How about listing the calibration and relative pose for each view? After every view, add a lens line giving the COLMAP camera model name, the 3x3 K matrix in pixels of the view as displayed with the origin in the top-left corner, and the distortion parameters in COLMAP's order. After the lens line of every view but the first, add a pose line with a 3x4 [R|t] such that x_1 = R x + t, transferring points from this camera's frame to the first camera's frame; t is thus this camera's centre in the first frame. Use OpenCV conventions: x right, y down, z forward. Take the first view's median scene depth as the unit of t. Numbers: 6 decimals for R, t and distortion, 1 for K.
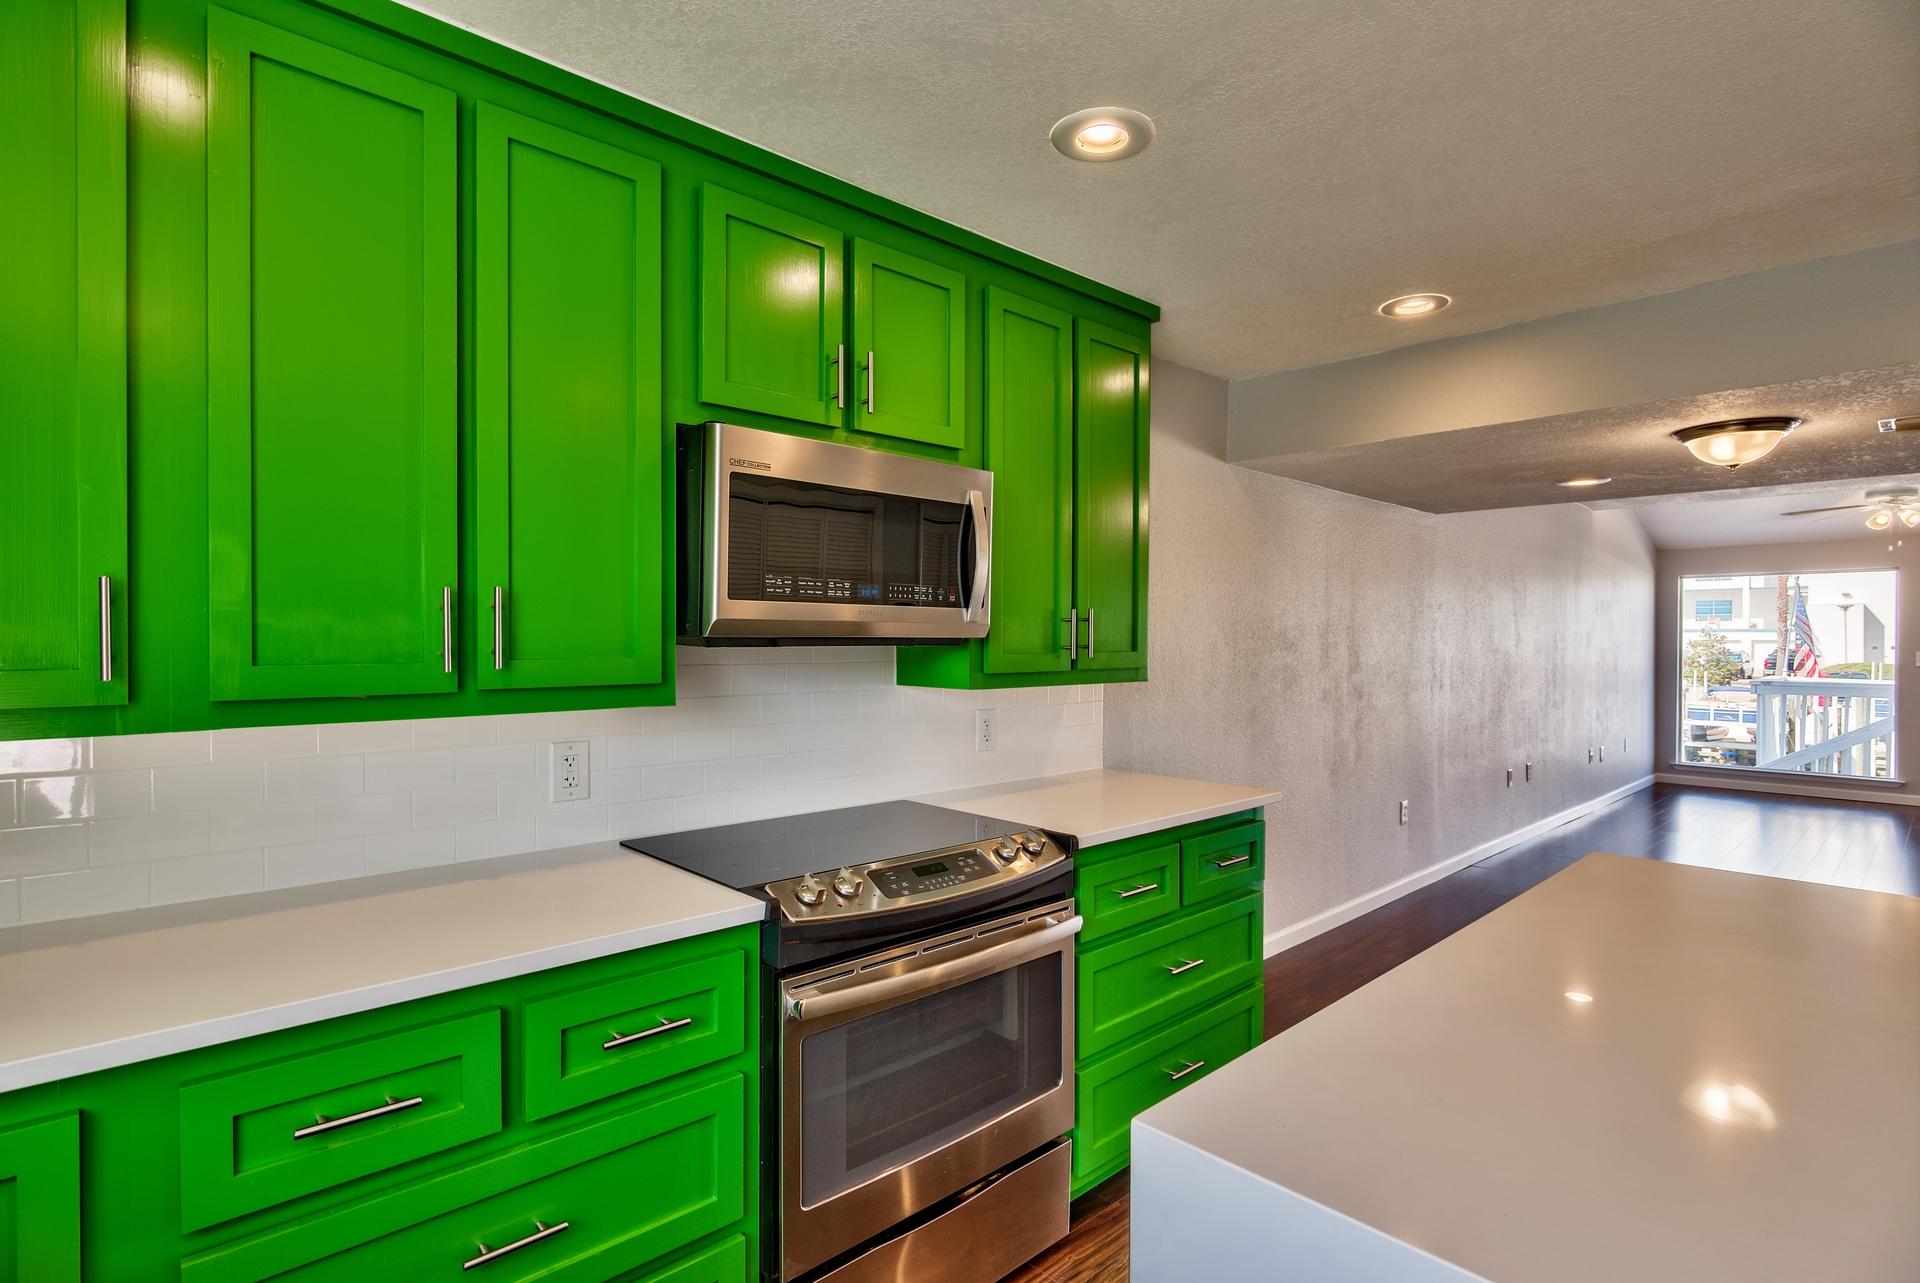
lens RADIAL K [[943.6, 0, 957.1], [0, 943.6, 647.7], [0, 0, 1]] dist [-0.000754, 0.000530]
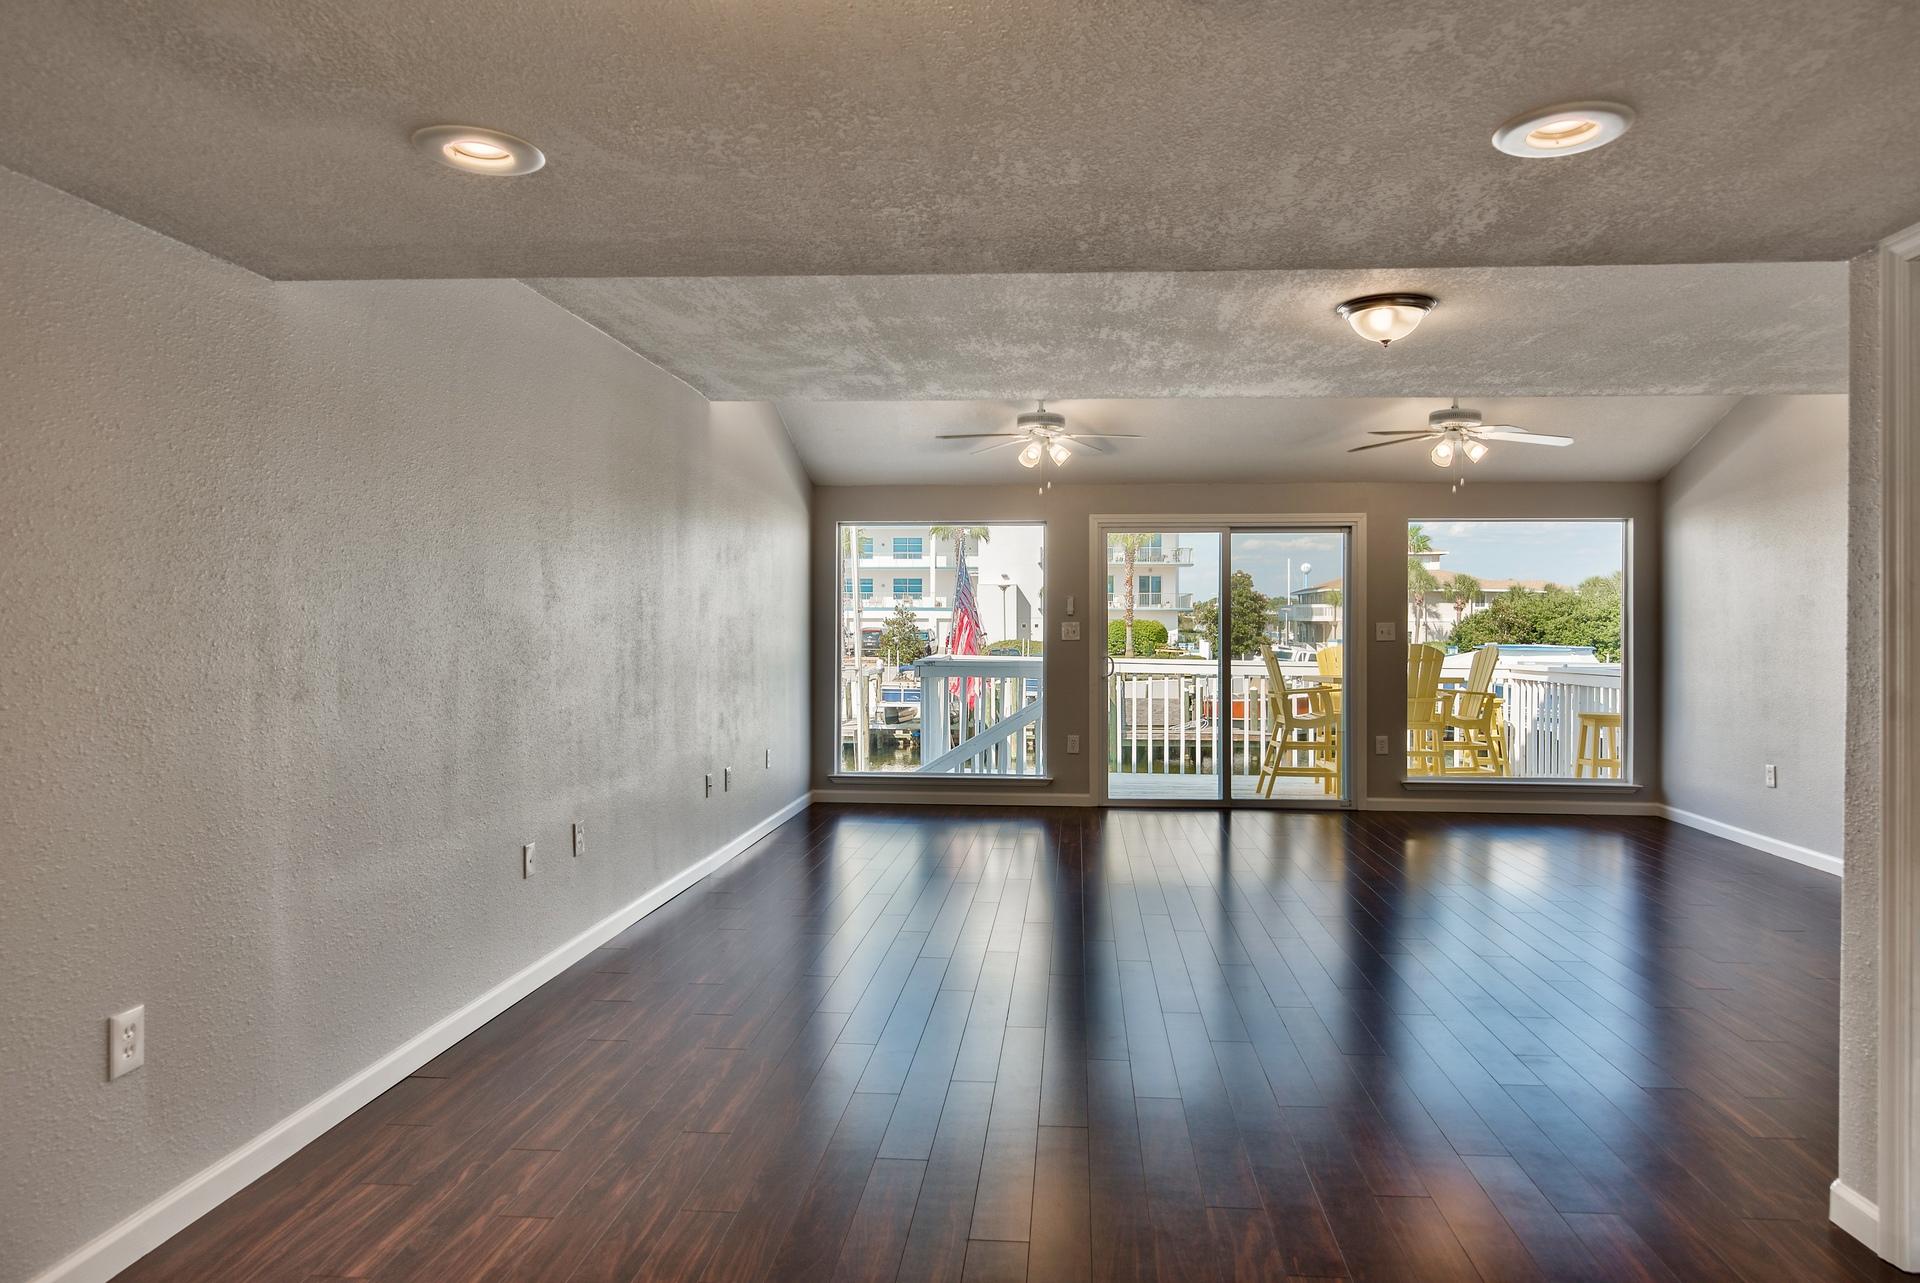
lens RADIAL K [[1175.8, 0, 997.1], [0, 1175.8, 617.6], [0, 0, 1]] dist [-0.000446, 0.000151]
pose [[0.732533, 0.003206, 0.680724, 0.259092], [0.002906, 0.999965, -0.007836, 0.007903], [-0.680725, 0.007718, 0.732498, 0.269556]]
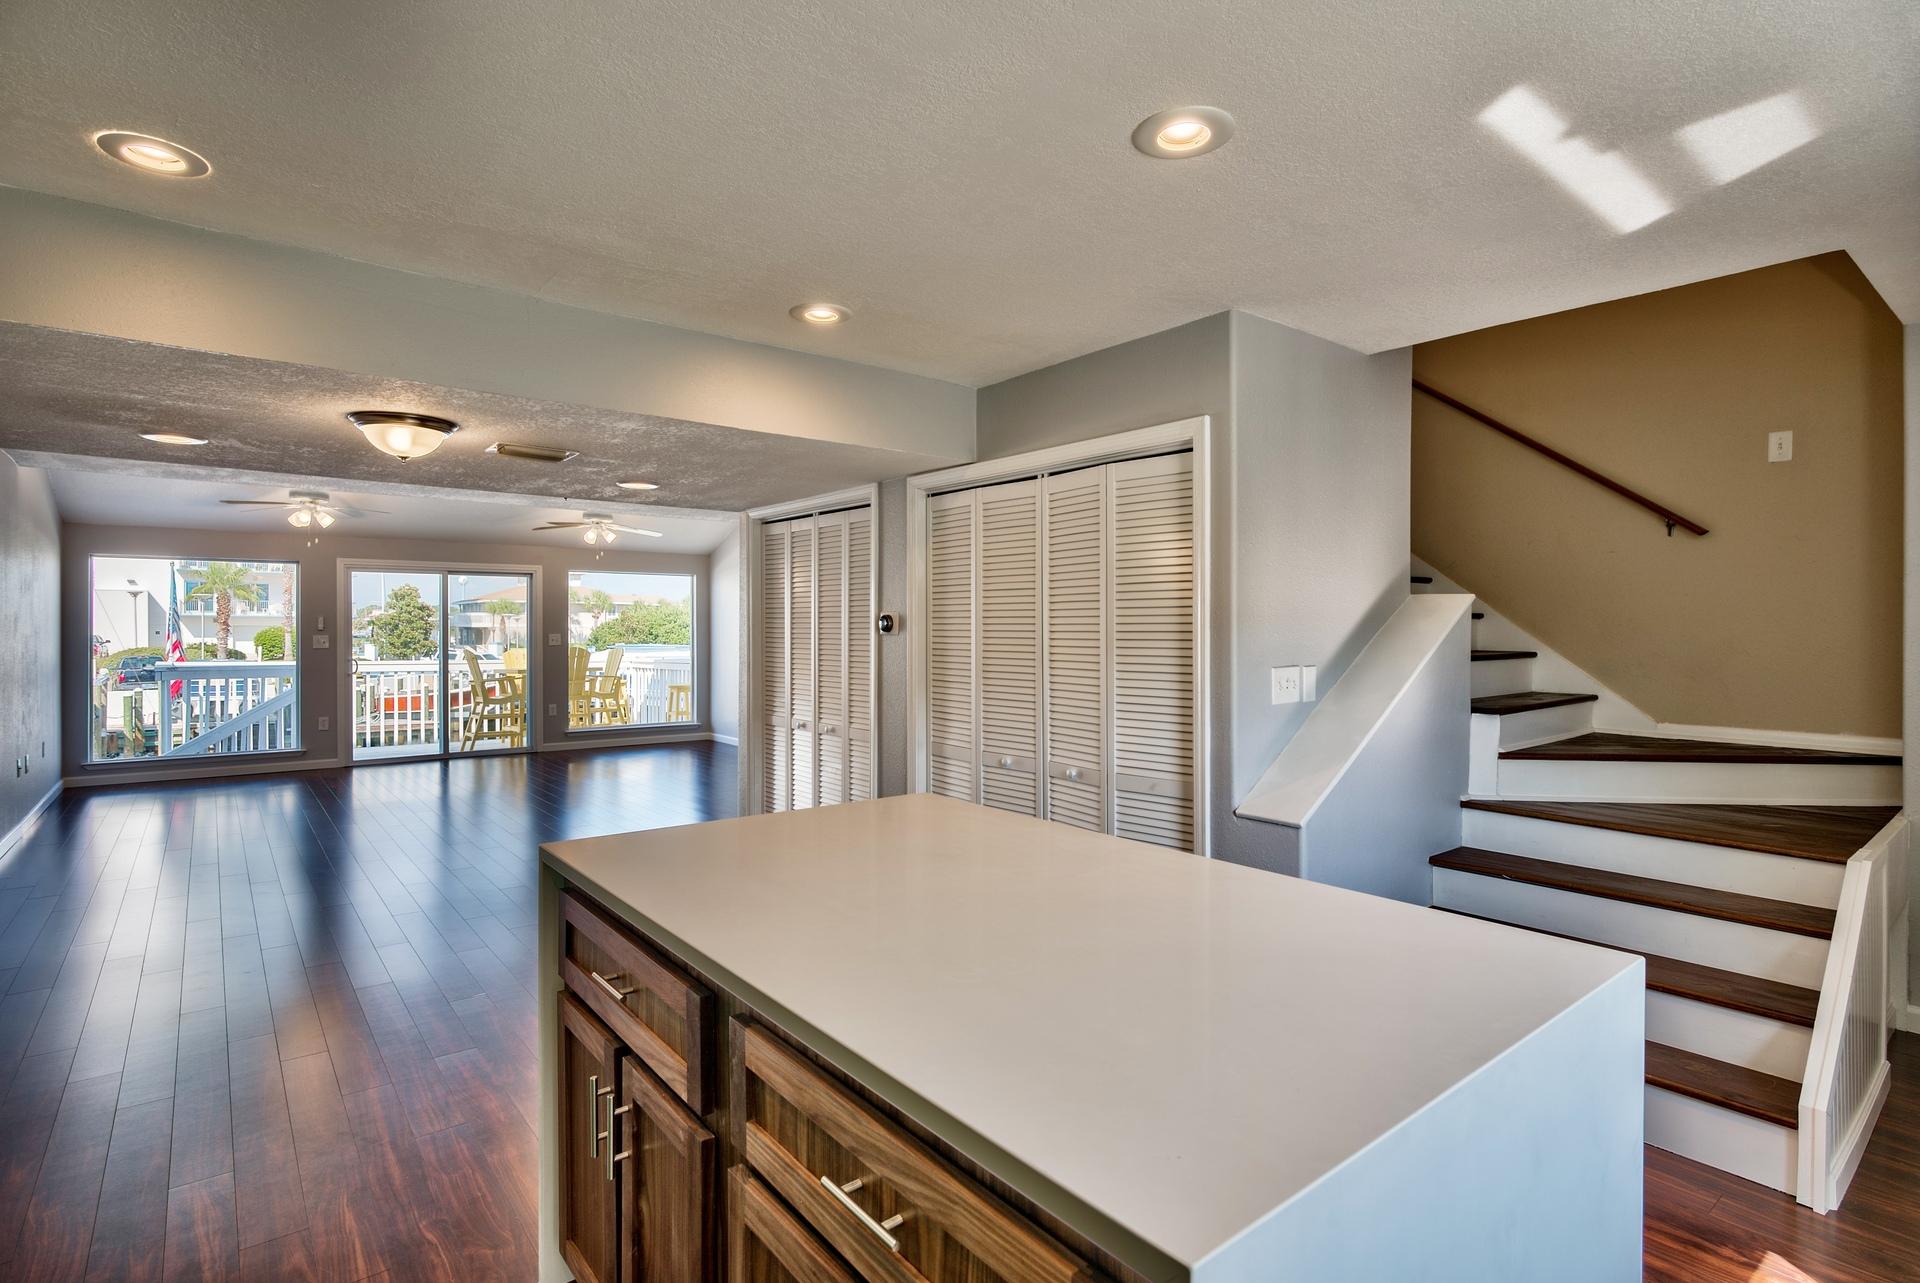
lens RADIAL K [[941.9, 0, 959.5], [0, 941.9, 635.1], [0, 0, 1]] dist [-0.008560, 0.000535]
pose [[0.078216, -0.009170, 0.996894, -0.063627], [0.006928, 0.999939, 0.008654, -0.000777], [-0.996912, 0.006230, 0.078275, 0.120919]]
